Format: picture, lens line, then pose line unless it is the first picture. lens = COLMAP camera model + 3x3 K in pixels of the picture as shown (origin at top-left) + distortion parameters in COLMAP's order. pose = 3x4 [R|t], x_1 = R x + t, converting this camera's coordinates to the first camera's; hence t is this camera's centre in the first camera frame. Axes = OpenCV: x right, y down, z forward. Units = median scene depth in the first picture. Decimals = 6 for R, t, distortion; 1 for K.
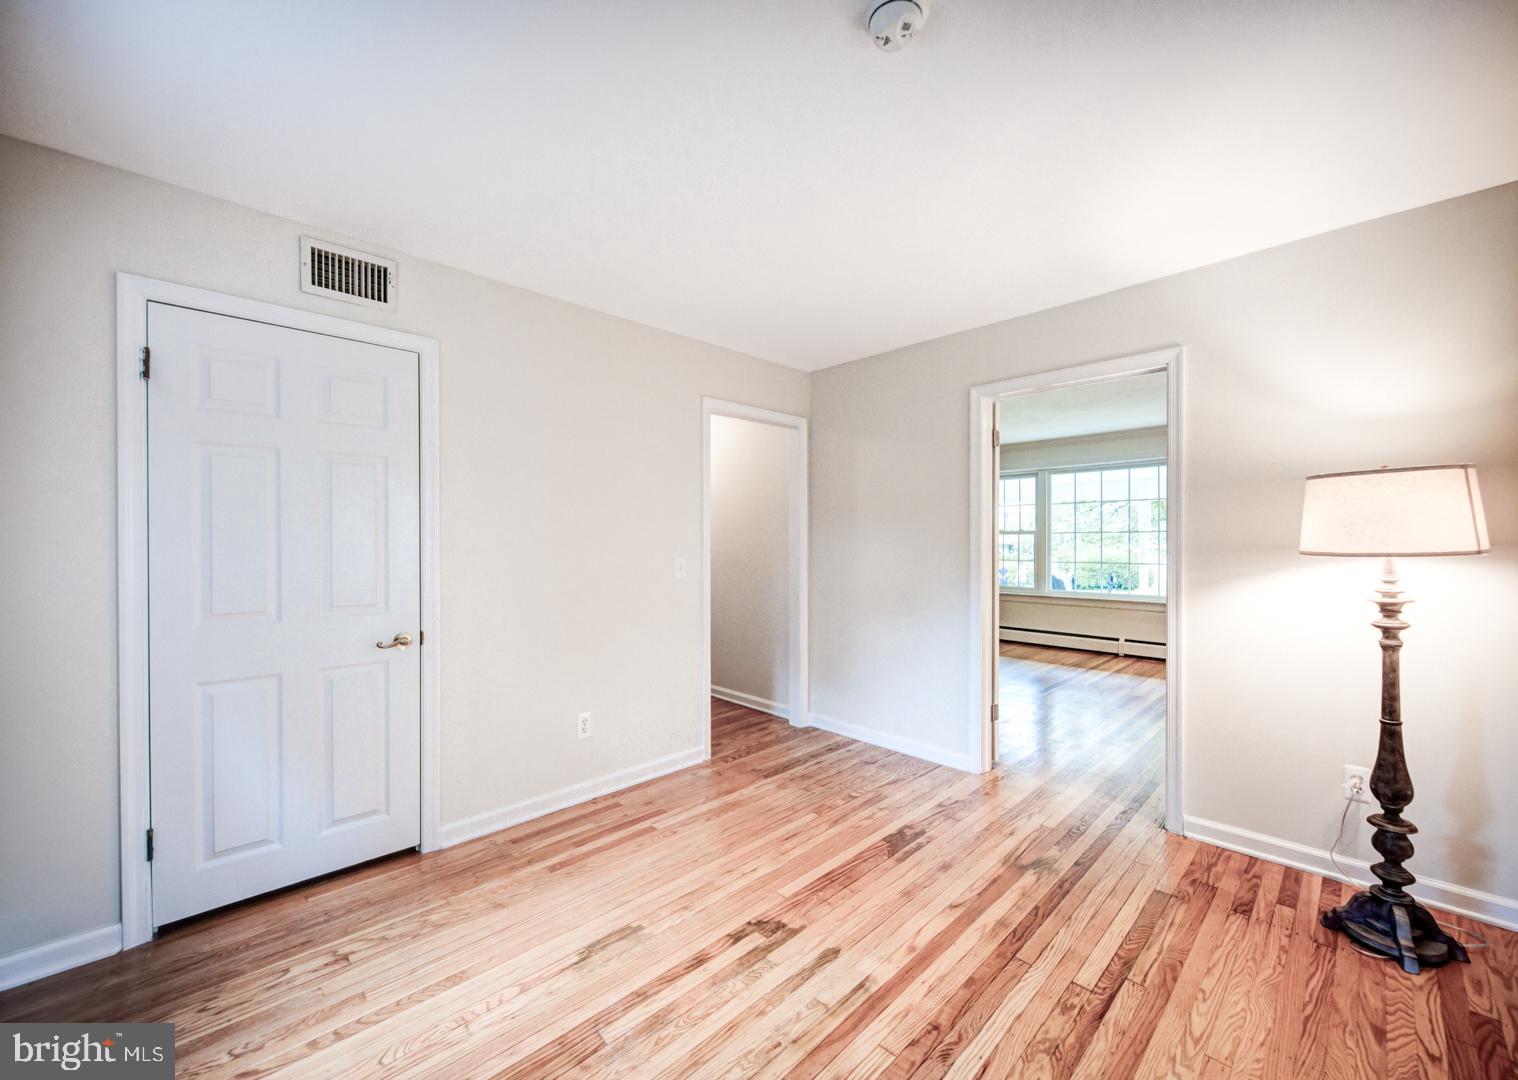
lens RADIAL K [[592.0, 0, 755.7], [0, 592.0, 546.4], [0, 0, 1]] dist [-0.000070, -0.000003]
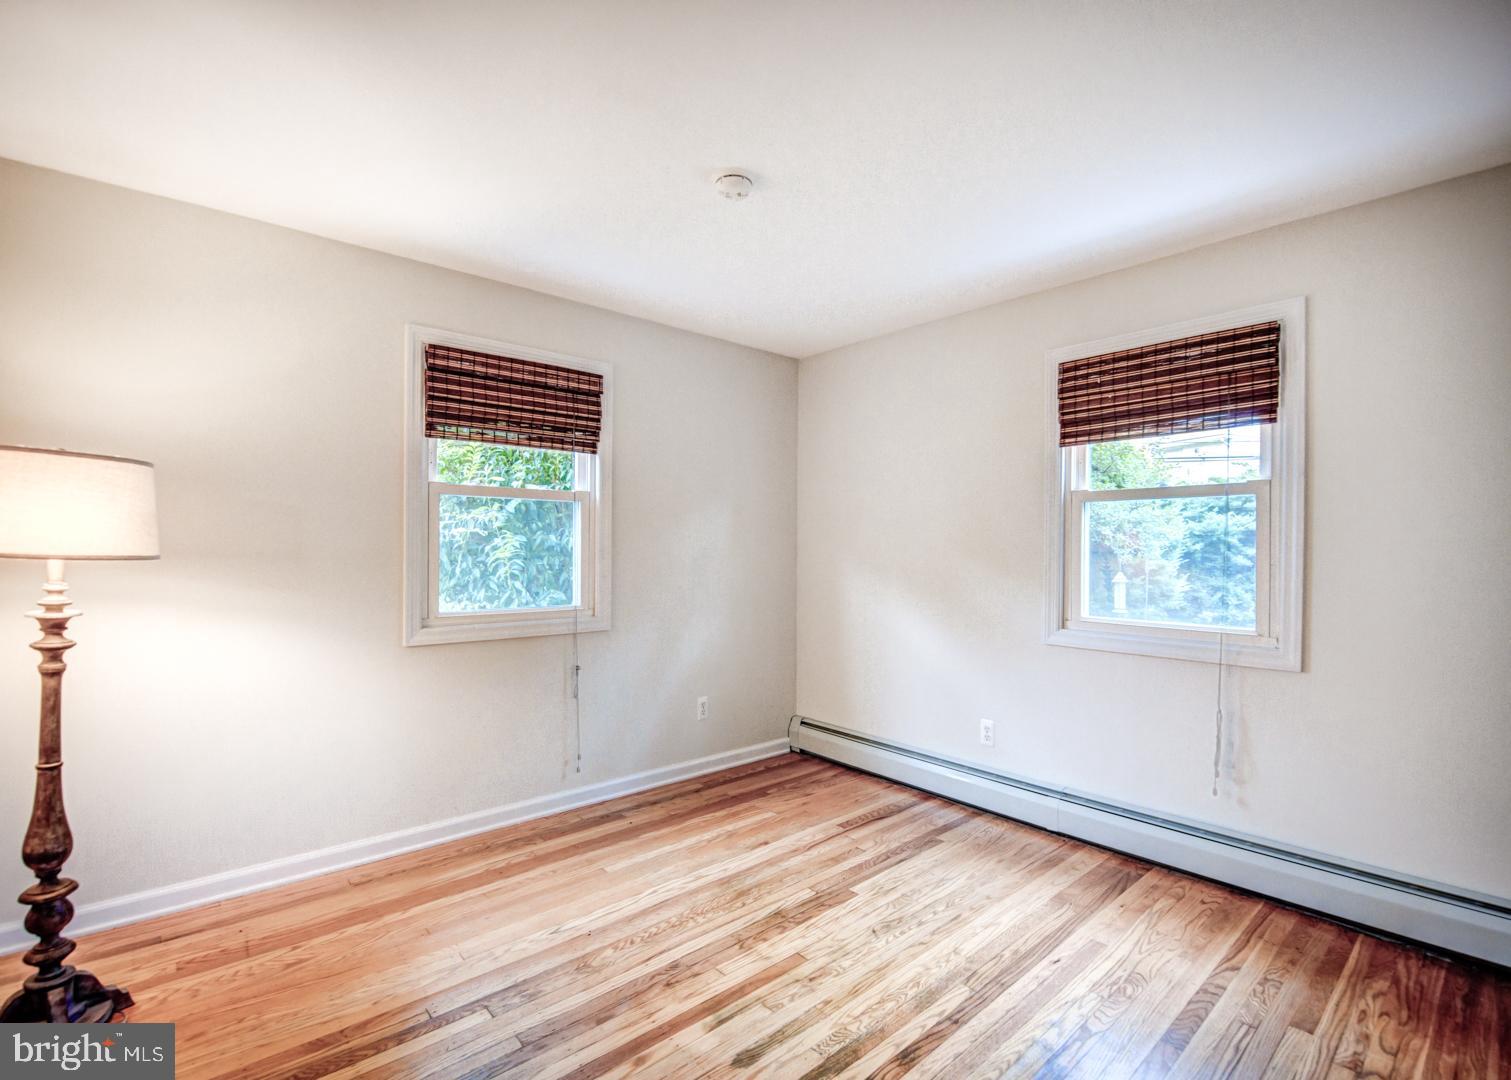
lens RADIAL K [[684.9, 0, 757.7], [0, 684.9, 548.8], [0, 0, 1]] dist [0.007679, -0.002631]
pose [[-0.998560, -0.003626, 0.053517, 0.065186], [-0.003881, 0.999982, -0.004669, 0.002190], [-0.053499, -0.004870, -0.998556, 2.049592]]
